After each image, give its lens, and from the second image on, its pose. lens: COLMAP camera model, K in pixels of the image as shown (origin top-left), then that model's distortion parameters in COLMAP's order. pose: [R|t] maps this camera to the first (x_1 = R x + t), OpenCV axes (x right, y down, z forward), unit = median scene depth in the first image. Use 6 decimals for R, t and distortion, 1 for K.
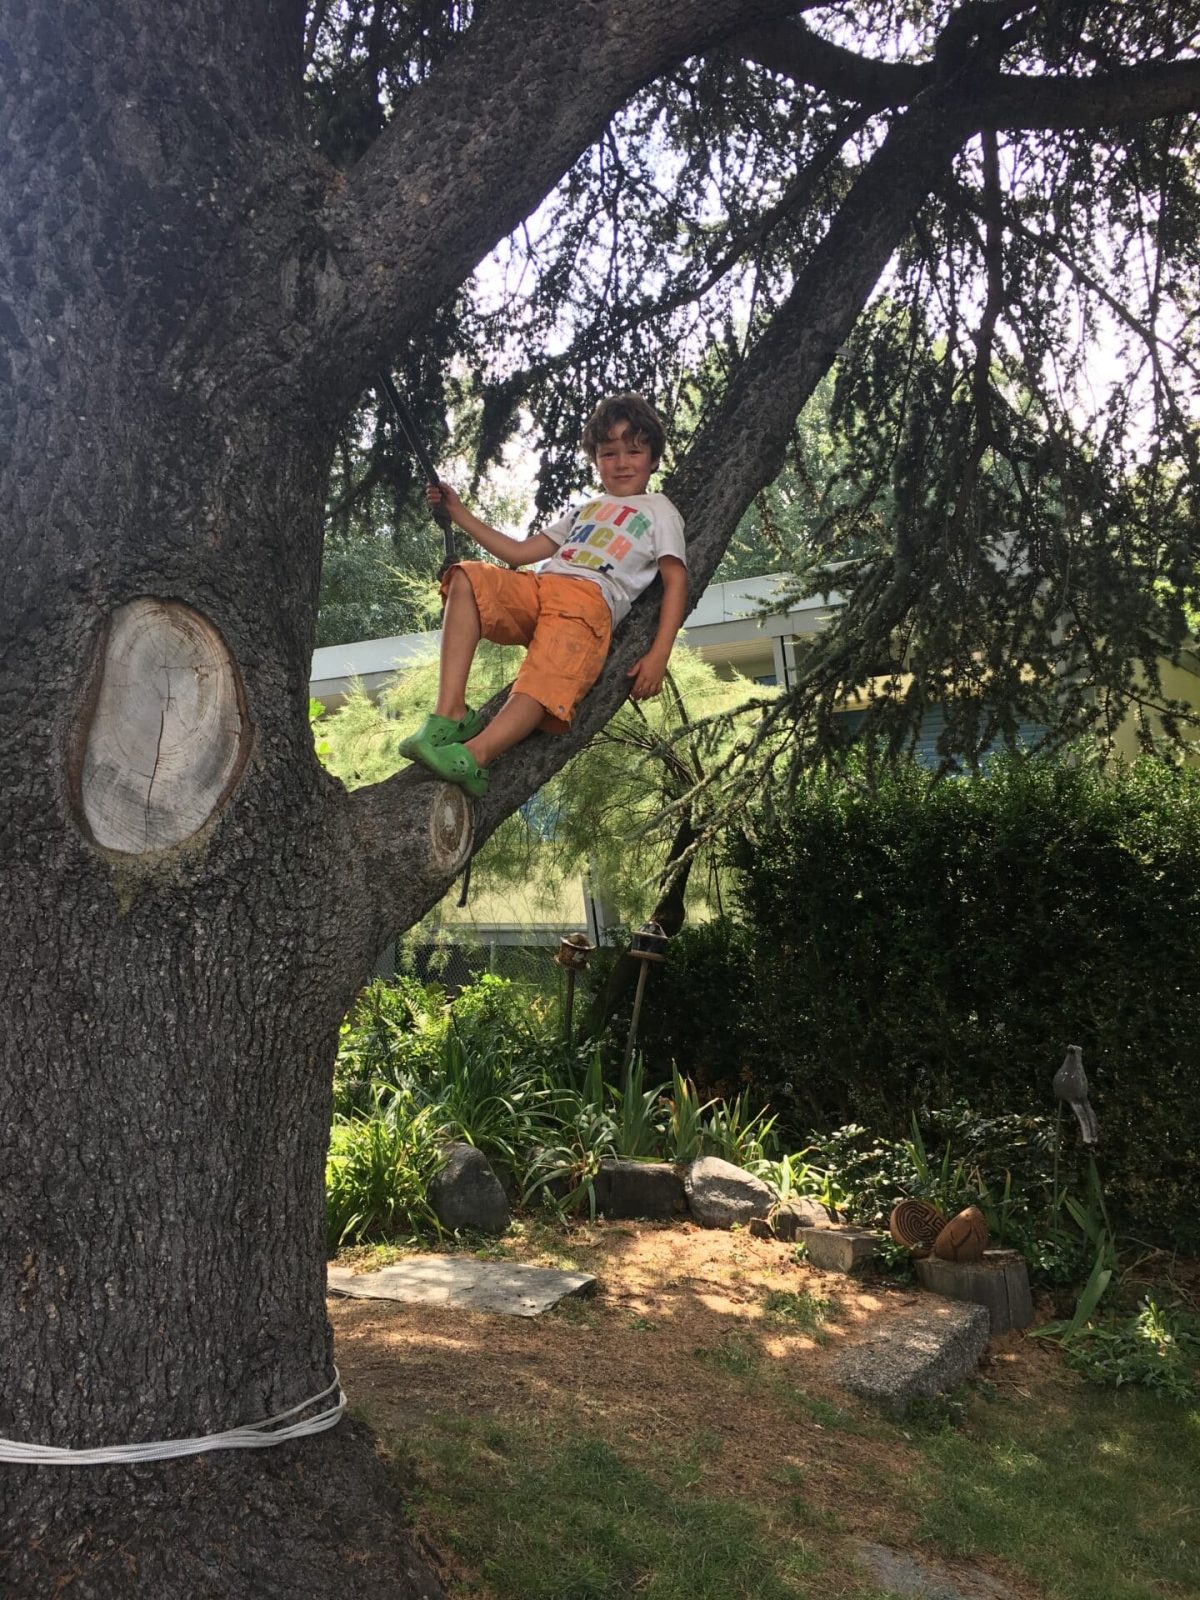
lens RADIAL K [[1367.0, 0, 608.7], [0, 1367.0, 798.5], [0, 0, 1]] dist [0.076823, -0.099014]
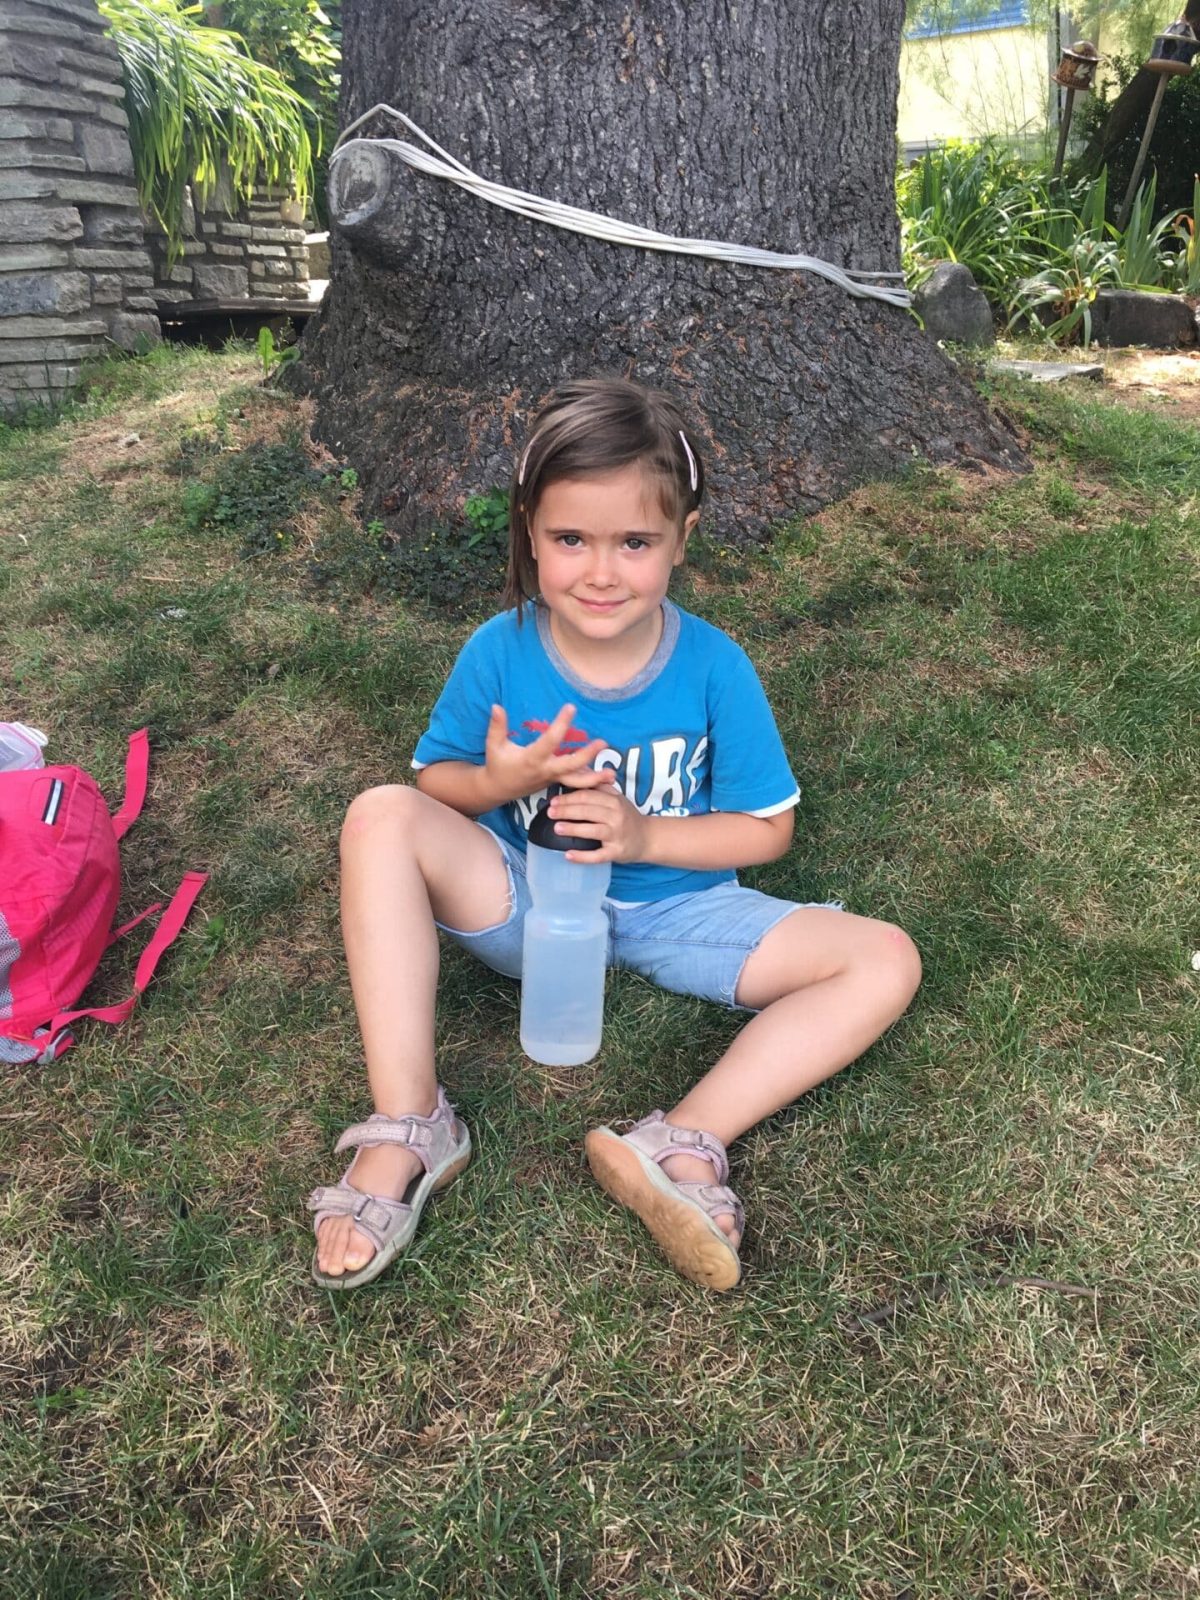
lens RADIAL K [[1367.0, 0, 600.3], [0, 1367.0, 801.0], [0, 0, 1]] dist [0.076823, -0.099014]
pose [[0.960577, 0.092257, -0.262260, -0.051202], [0.041219, 0.885649, 0.462522, 0.130490], [0.274942, -0.455098, 0.846932, -0.011572]]
